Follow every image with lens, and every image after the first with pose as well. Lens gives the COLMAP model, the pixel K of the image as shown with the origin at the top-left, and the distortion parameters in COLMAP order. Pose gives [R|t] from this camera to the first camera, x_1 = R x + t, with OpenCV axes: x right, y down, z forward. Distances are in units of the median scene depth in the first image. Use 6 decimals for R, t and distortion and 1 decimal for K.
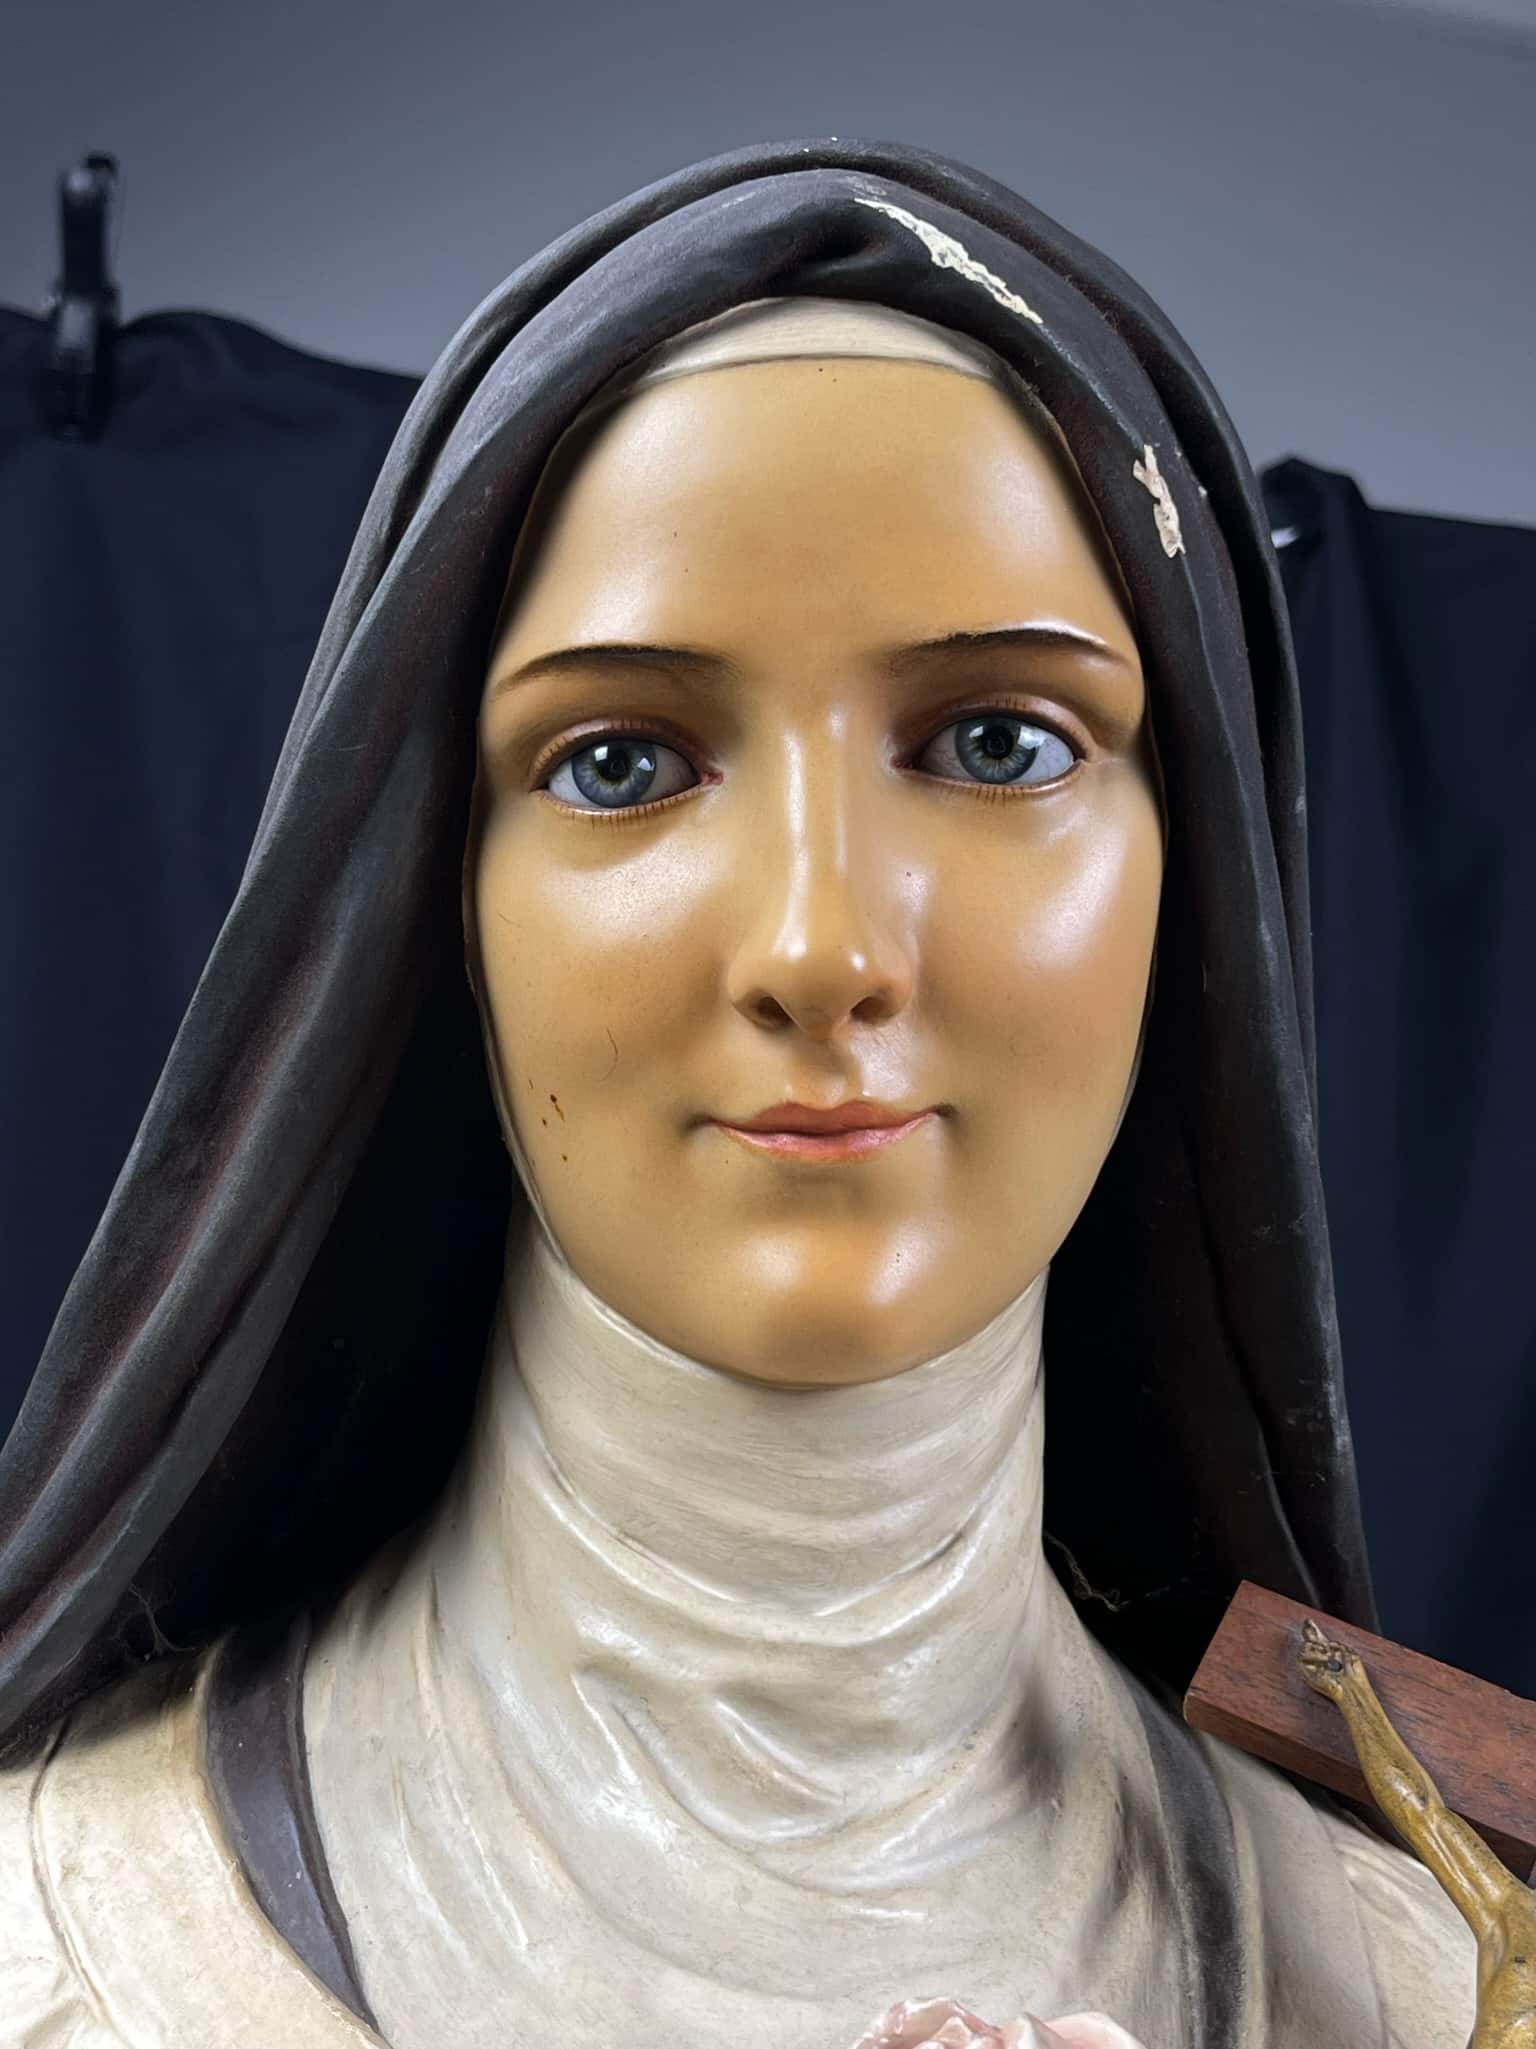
lens RADIAL K [[2798.2, 0, 760.7], [0, 2798.2, 1011.6], [0, 0, 1]] dist [-0.001743, 0.000000]
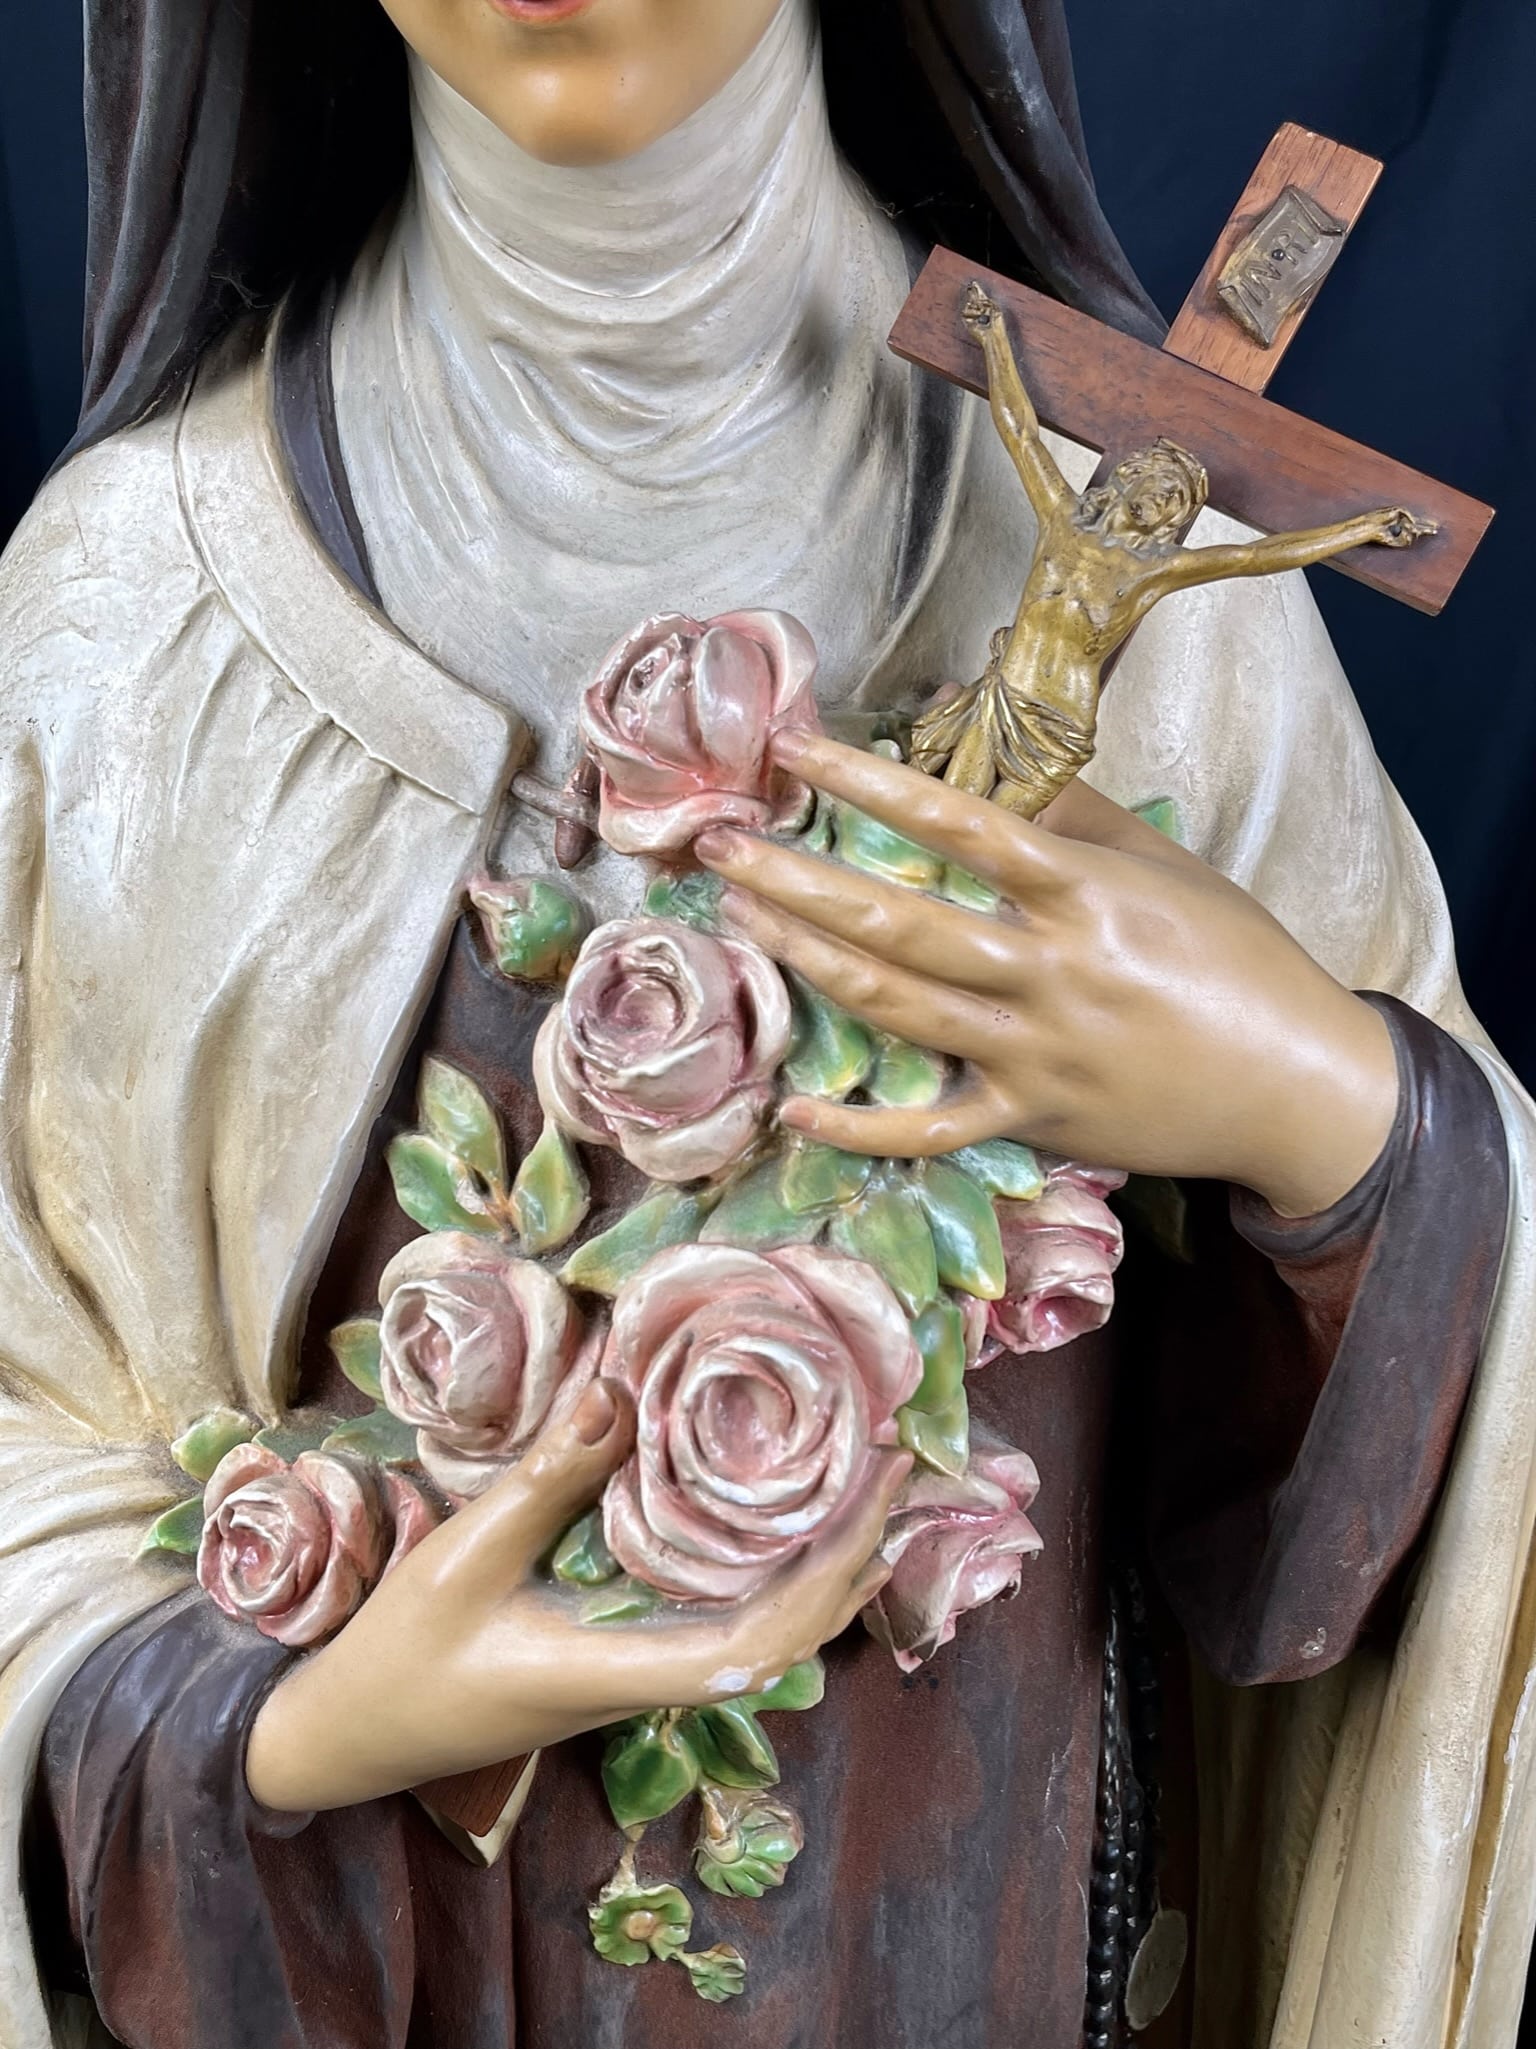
lens RADIAL K [[1992.4, 0, 771.0], [0, 1992.4, 987.1], [0, 0, 1]] dist [0.028607, 0.000000]
pose [[0.984237, 0.000389, -0.176851, 0.277801], [0.128676, 0.684436, 0.717628, -0.283468], [0.121322, -0.729073, 0.673597, 0.040868]]
